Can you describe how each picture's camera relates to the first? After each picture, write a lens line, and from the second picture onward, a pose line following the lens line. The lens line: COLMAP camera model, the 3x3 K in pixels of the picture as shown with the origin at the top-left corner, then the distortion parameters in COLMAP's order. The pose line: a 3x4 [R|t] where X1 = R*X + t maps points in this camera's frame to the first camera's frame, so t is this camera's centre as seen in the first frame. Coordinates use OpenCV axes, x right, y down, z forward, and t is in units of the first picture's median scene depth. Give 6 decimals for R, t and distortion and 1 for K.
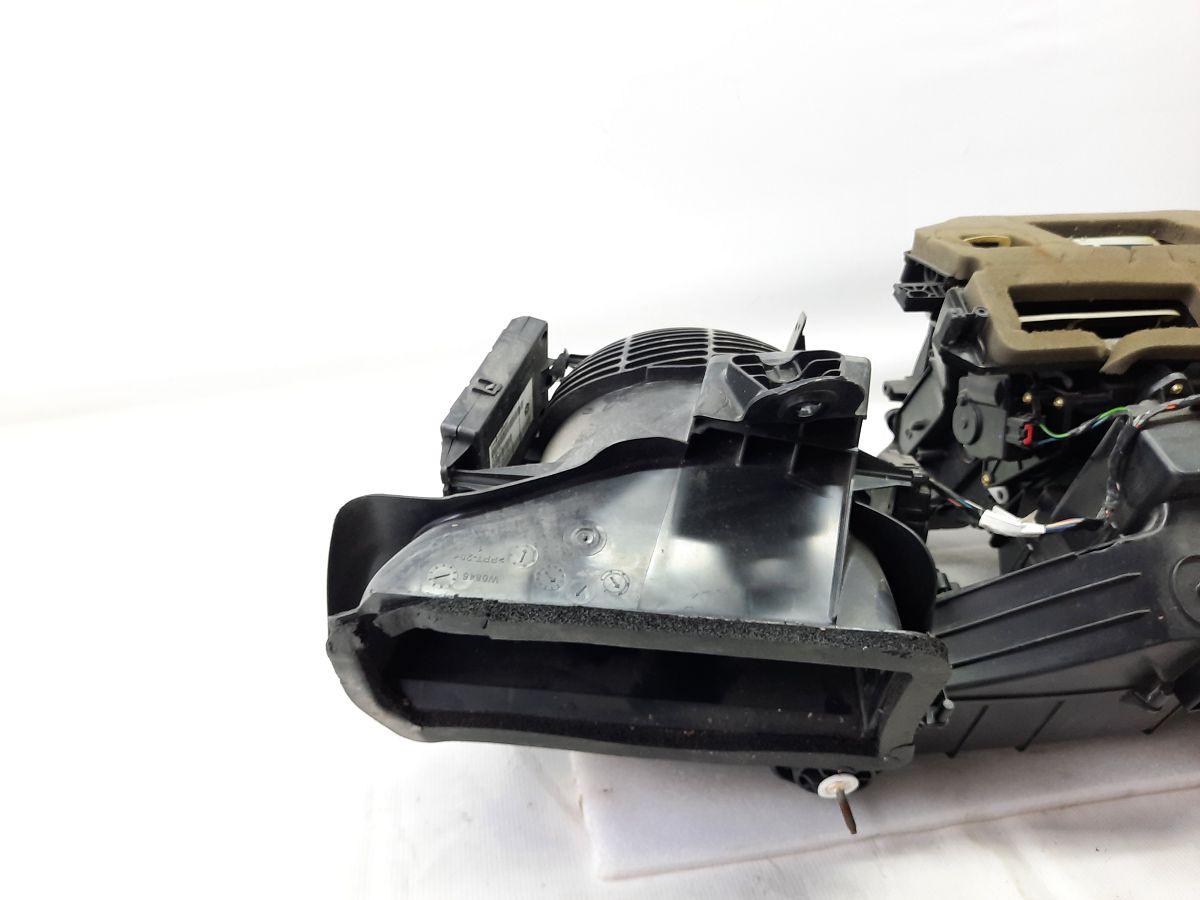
lens RADIAL K [[859.3, 0, 600.0], [0, 859.3, 450.0], [0, 0, 1]] dist [0.064835, -0.084802]
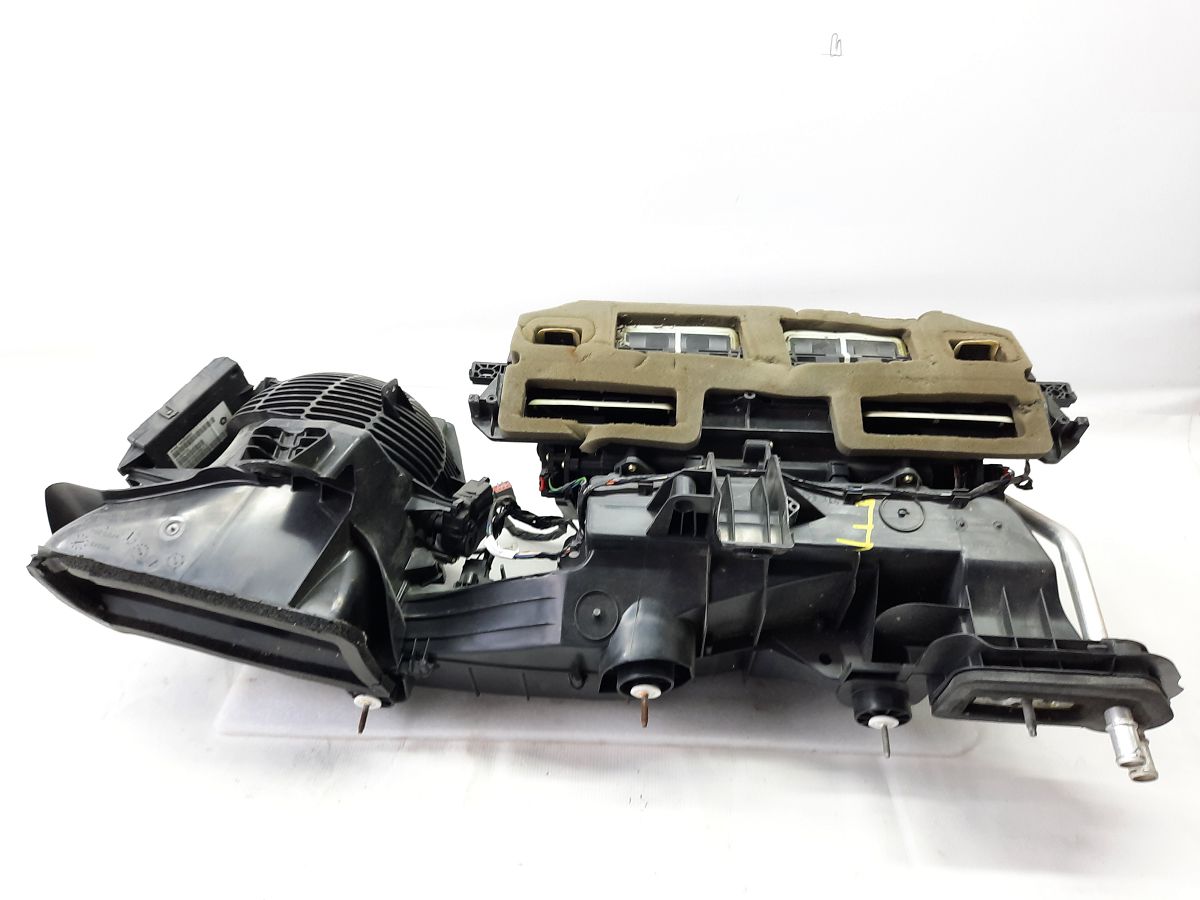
lens RADIAL K [[859.3, 0, 600.0], [0, 859.3, 450.0], [0, 0, 1]] dist [0.064835, -0.084802]
pose [[0.977634, 0.120918, -0.172078, 0.876812], [-0.095980, 0.984539, 0.146532, -0.304124], [0.187136, -0.126738, 0.974124, -0.336579]]
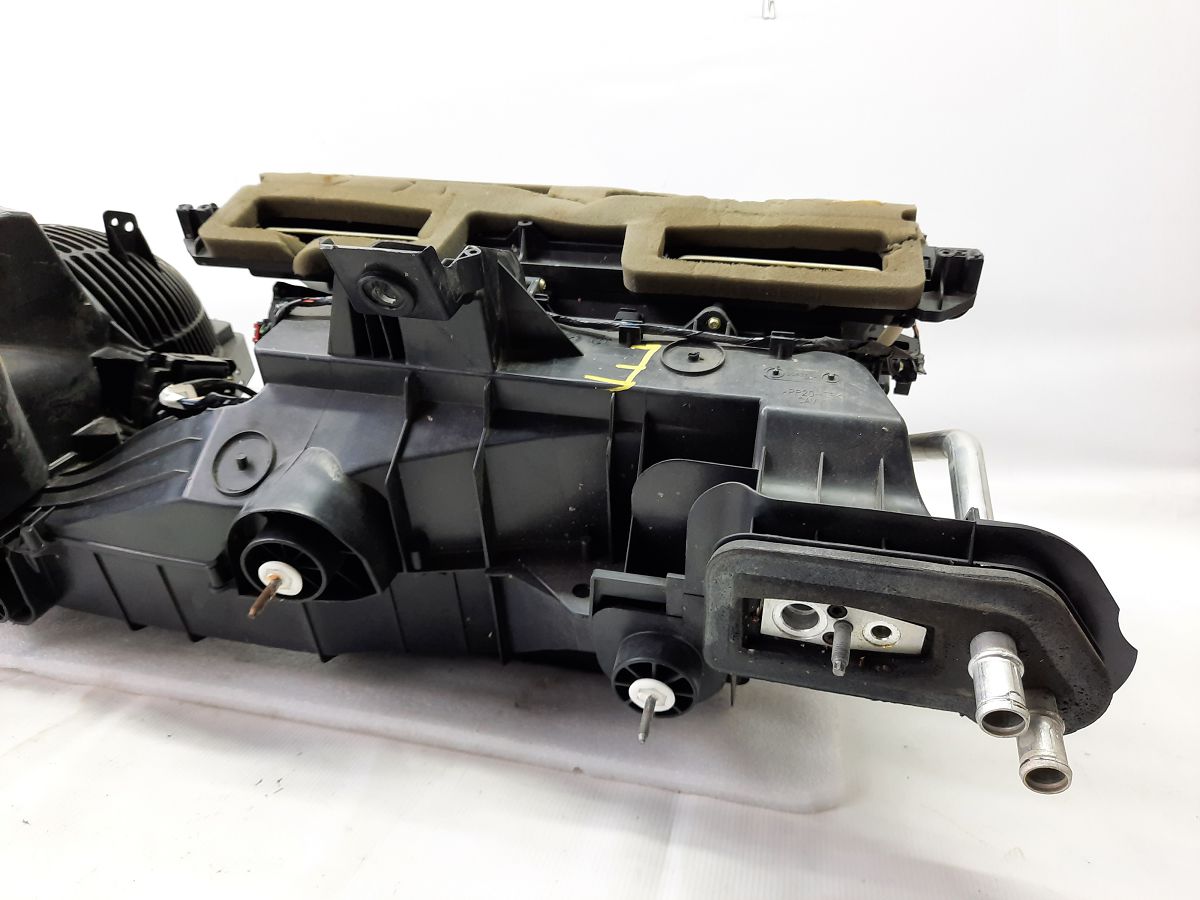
lens RADIAL K [[859.3, 0, 600.0], [0, 859.3, 450.0], [0, 0, 1]] dist [0.064835, -0.084802]
pose [[0.928103, 0.153180, -0.339355, 1.353092], [-0.204416, 0.971430, -0.120570, 0.173160], [0.311191, 0.181271, 0.932899, 0.190117]]
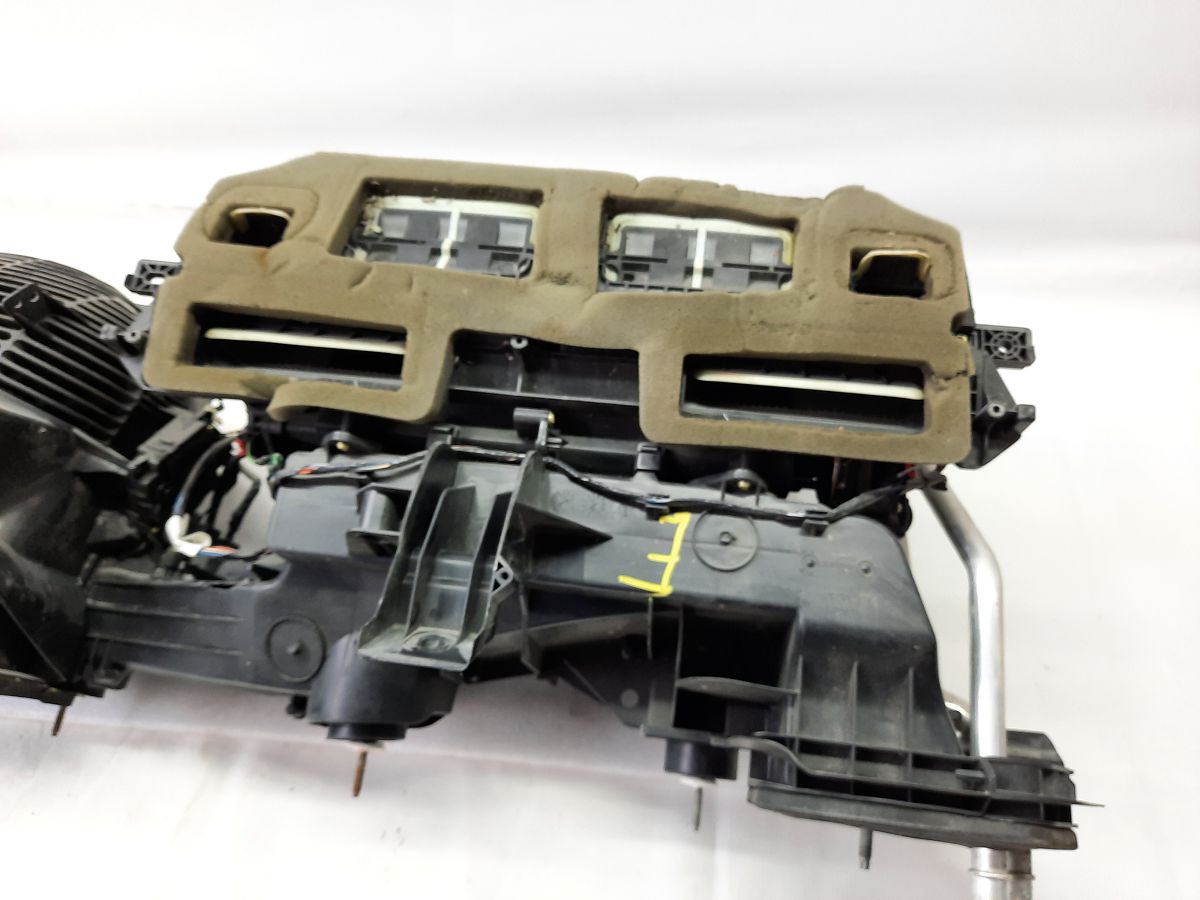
lens RADIAL K [[880.5, 0, 600.0], [0, 880.5, 450.0], [0, 0, 1]] dist [0.053904, -0.103641]
pose [[0.960027, 0.202119, -0.193641, 1.151954], [-0.101801, 0.896546, 0.431094, -0.519822], [0.260740, -0.394148, 0.881284, 0.251420]]
